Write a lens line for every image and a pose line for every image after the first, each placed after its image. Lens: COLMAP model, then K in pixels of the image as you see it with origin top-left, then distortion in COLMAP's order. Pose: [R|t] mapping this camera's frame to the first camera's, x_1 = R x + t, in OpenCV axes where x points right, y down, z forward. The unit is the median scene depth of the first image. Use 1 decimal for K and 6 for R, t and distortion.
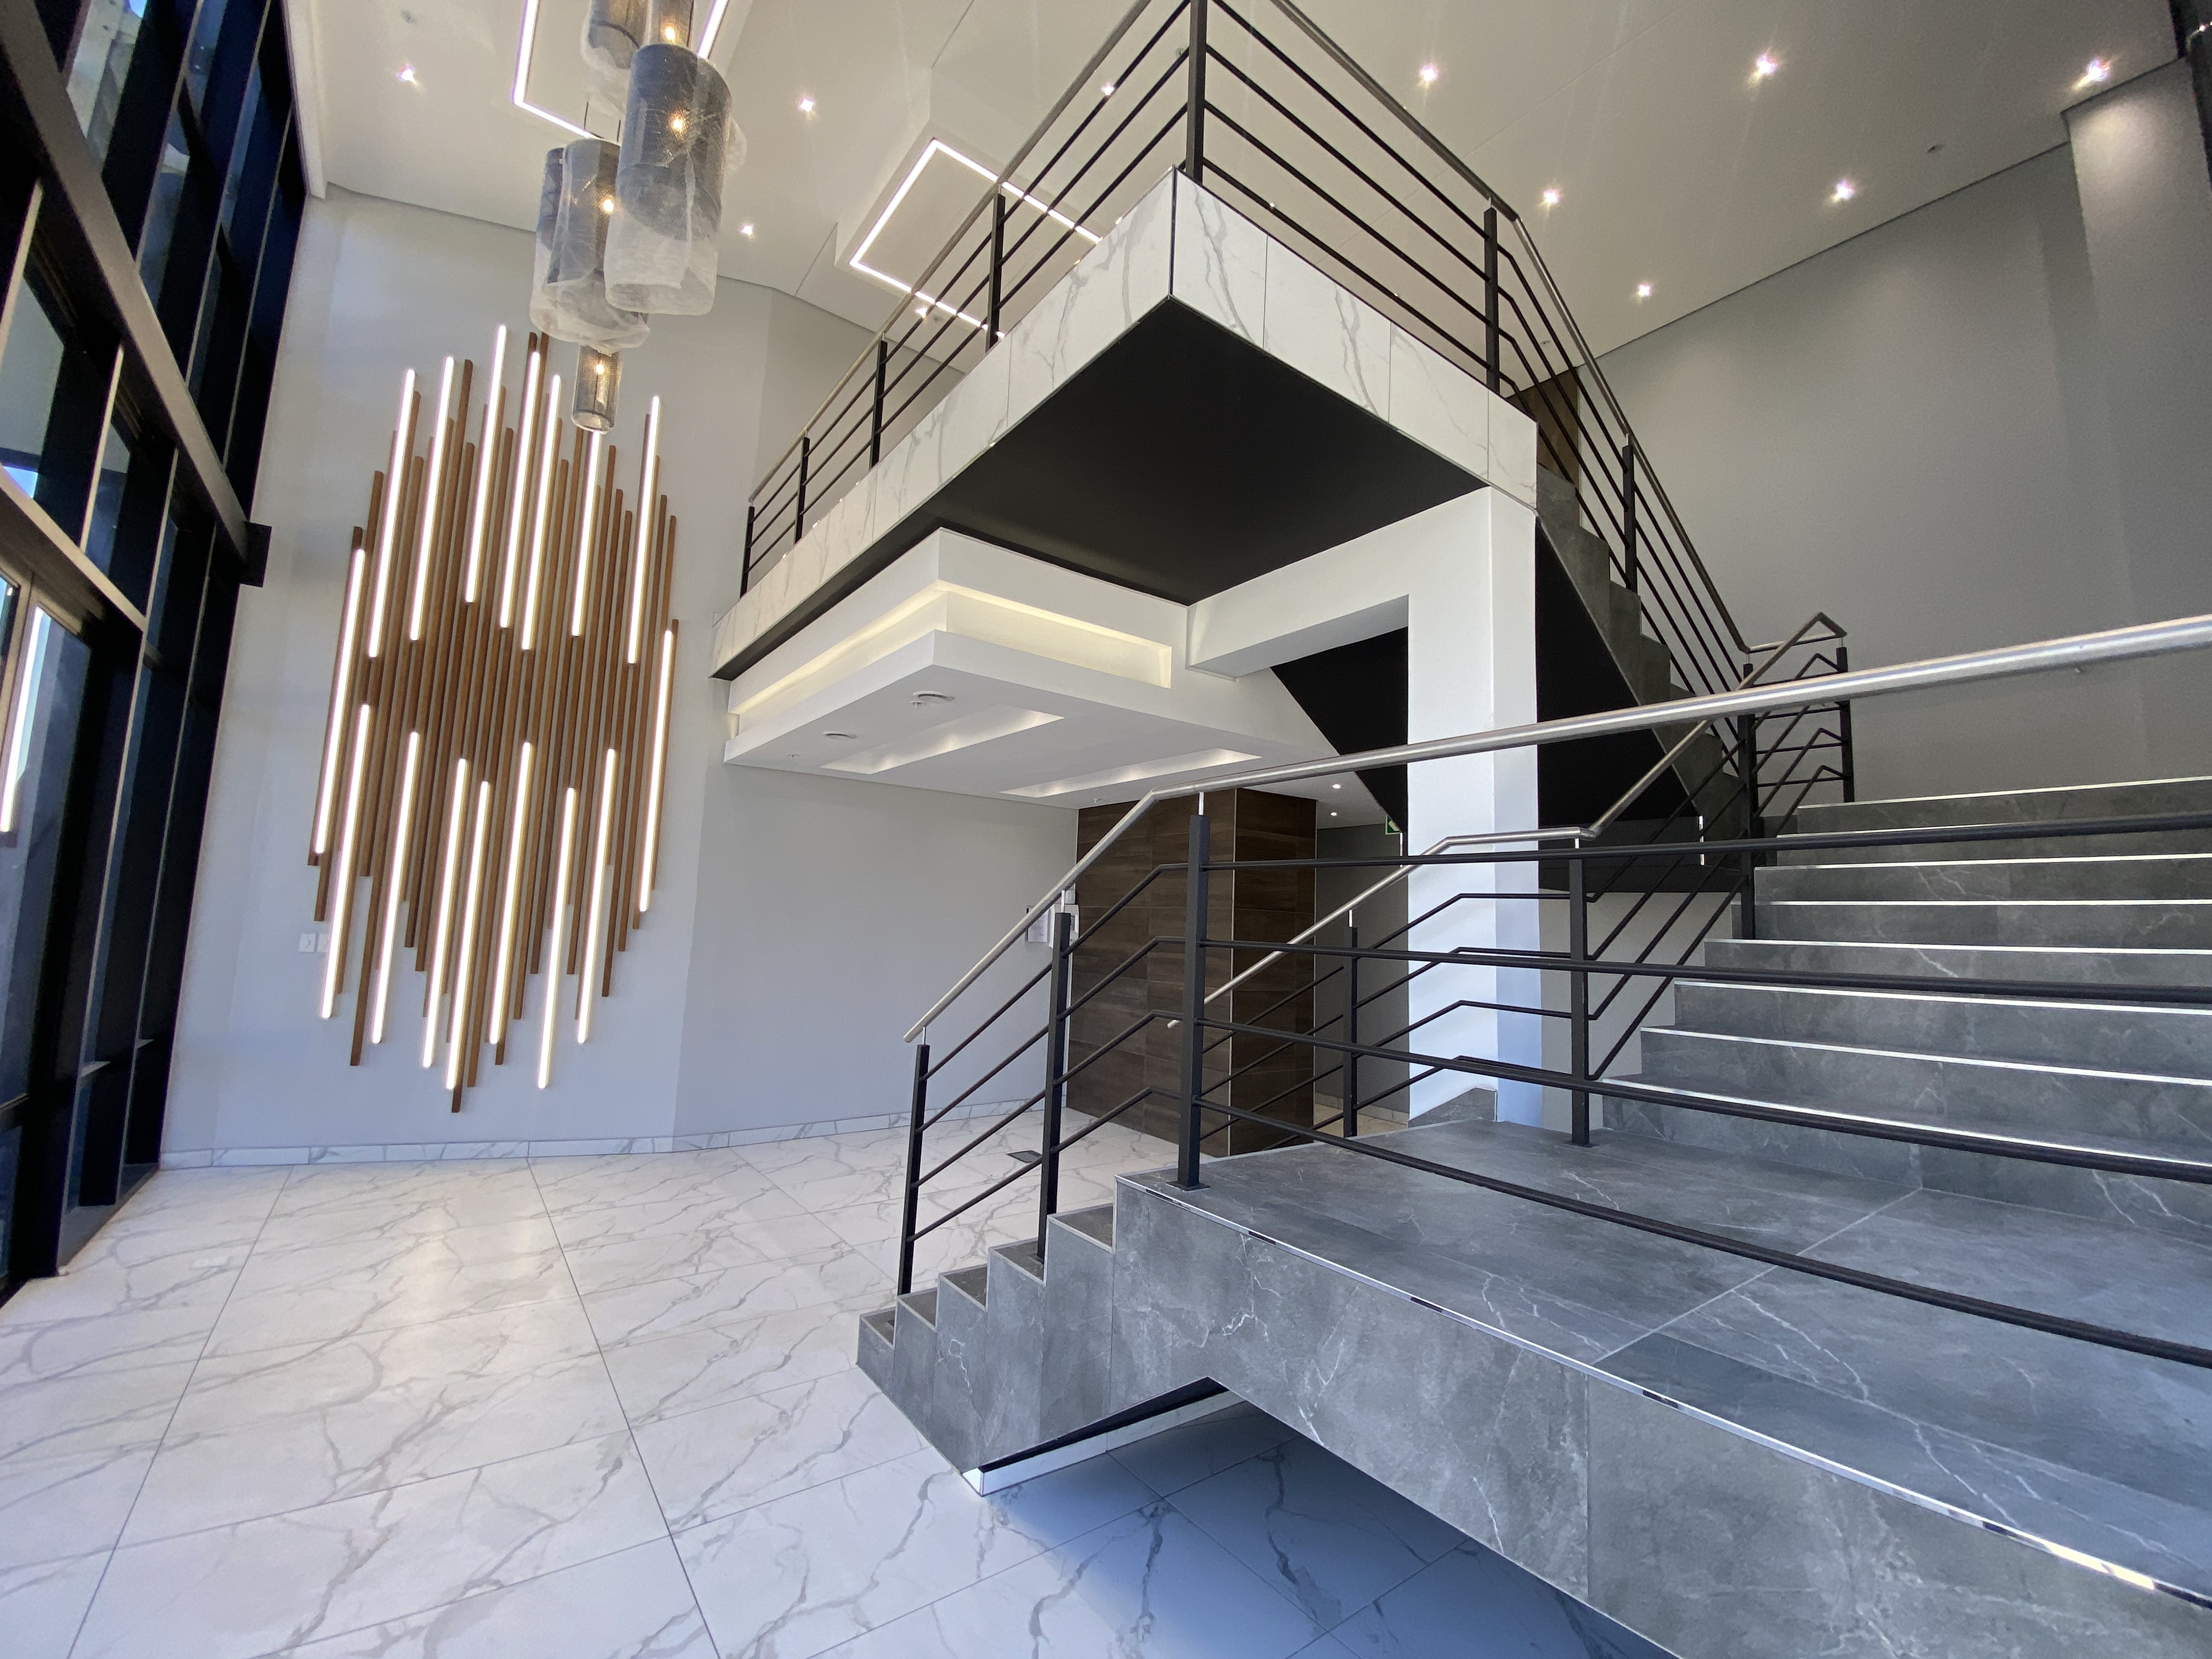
lens RADIAL K [[895.4, 0, 1096.6], [0, 895.4, 815.9], [0, 0, 1]] dist [-0.000626, -0.002938]
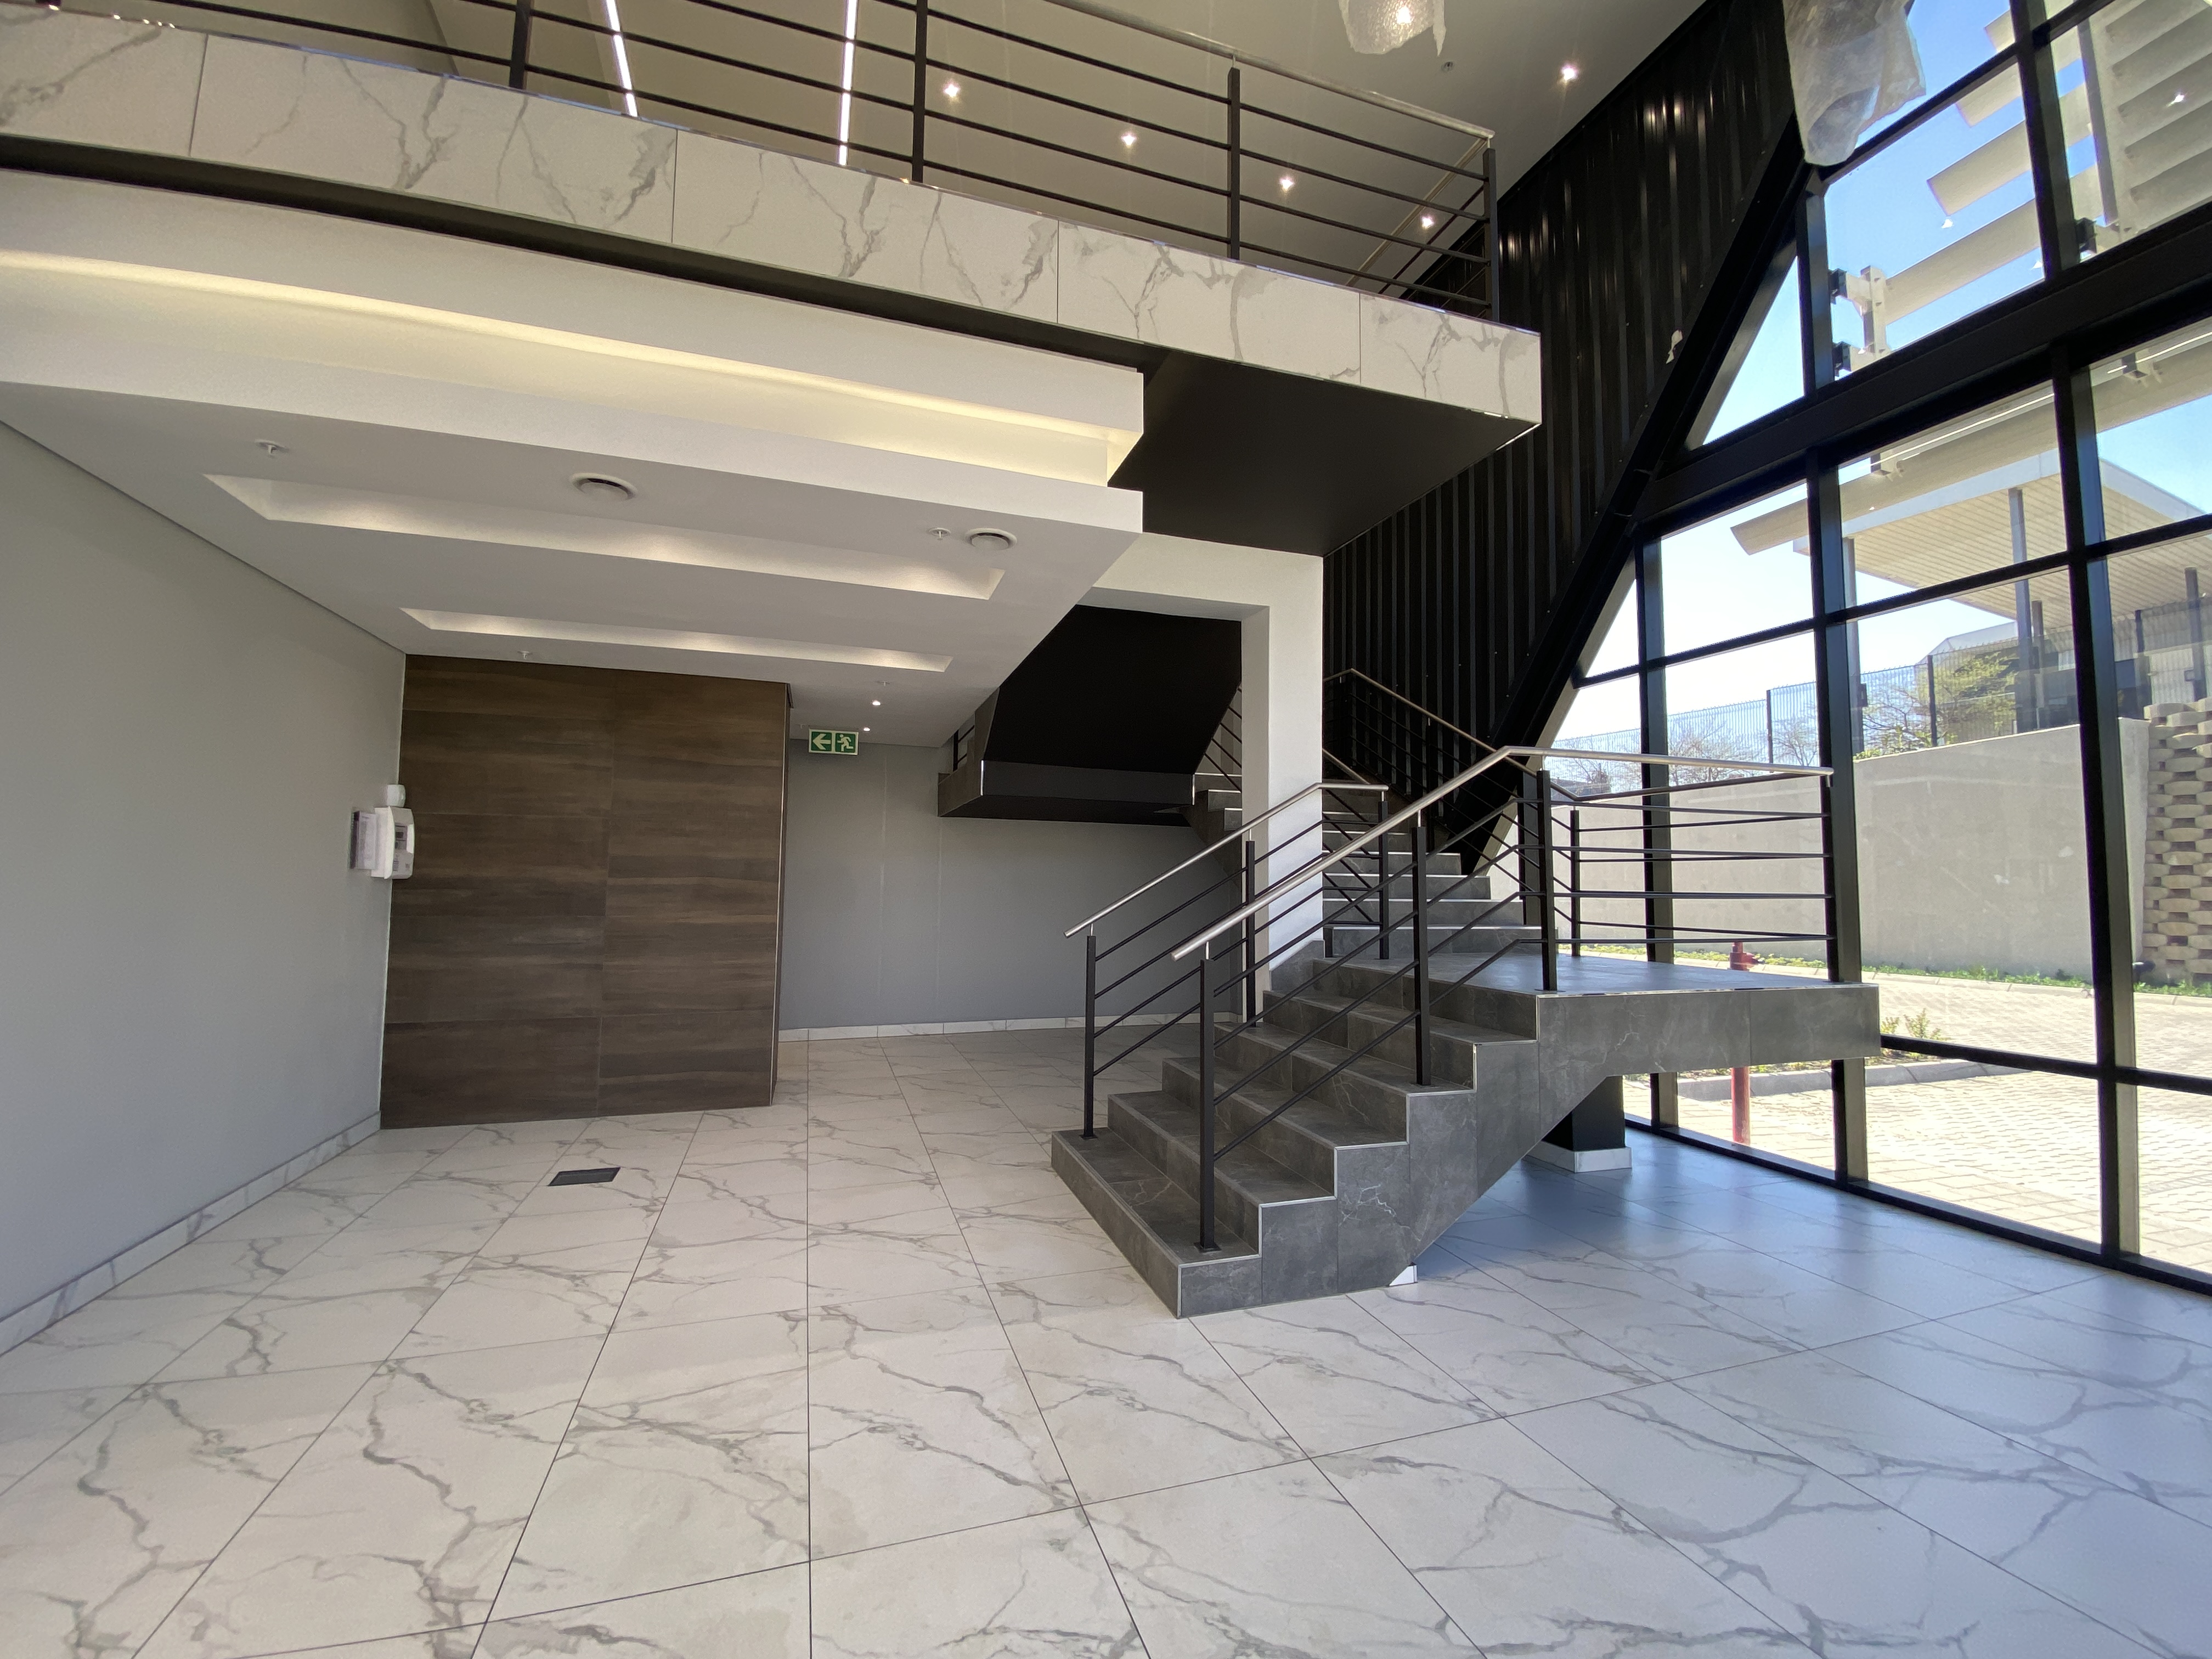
lens RADIAL K [[895.4, 0, 1098.3], [0, 895.4, 840.0], [0, 0, 1]] dist [-0.000626, -0.002938]
pose [[0.311592, 0.026751, 0.949839, -1.450311], [-0.116884, 0.993091, 0.010375, 0.179438], [-0.943000, -0.114254, 0.312566, 1.078937]]
